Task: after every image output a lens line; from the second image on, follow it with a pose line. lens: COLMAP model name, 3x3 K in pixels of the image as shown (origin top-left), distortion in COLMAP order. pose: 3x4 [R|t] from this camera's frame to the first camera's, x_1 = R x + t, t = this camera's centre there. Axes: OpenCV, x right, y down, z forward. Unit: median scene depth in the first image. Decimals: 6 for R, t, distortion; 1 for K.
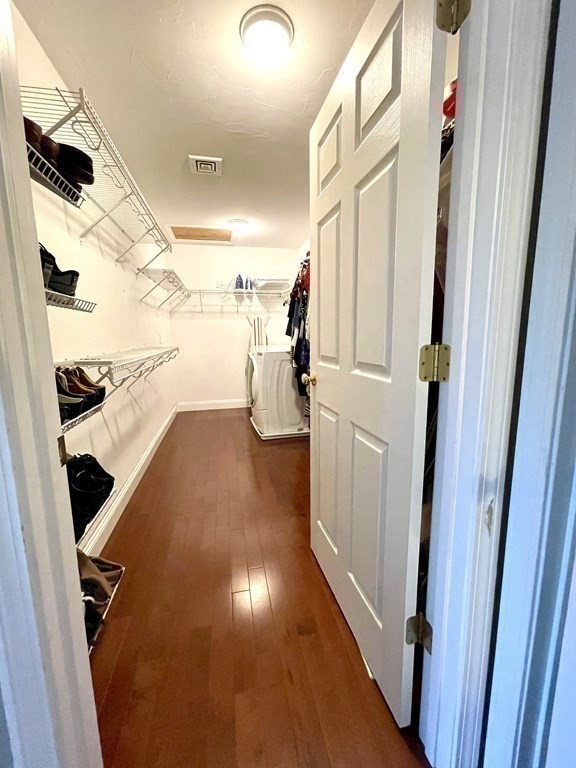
lens RADIAL K [[312.5, 0, 287.0], [0, 312.5, 382.0], [0, 0, 1]] dist [0.000075, 0.000009]
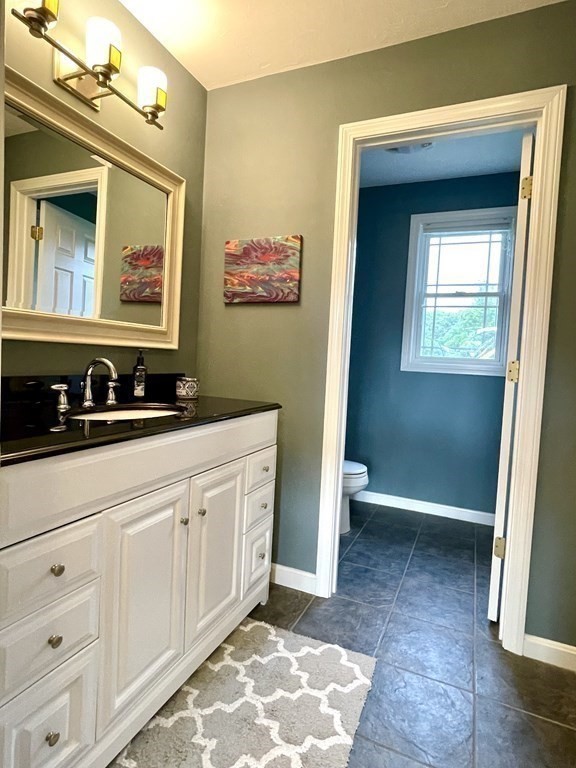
lens RADIAL K [[424.7, 0, 288.5], [0, 424.7, 379.7], [0, 0, 1]] dist [-0.001585, -0.000170]
pose [[0.579533, 0.011229, 0.814871, -1.350177], [0.060571, 0.996546, -0.056810, 1.645491], [-0.812695, 0.082281, 0.576851, -3.012398]]
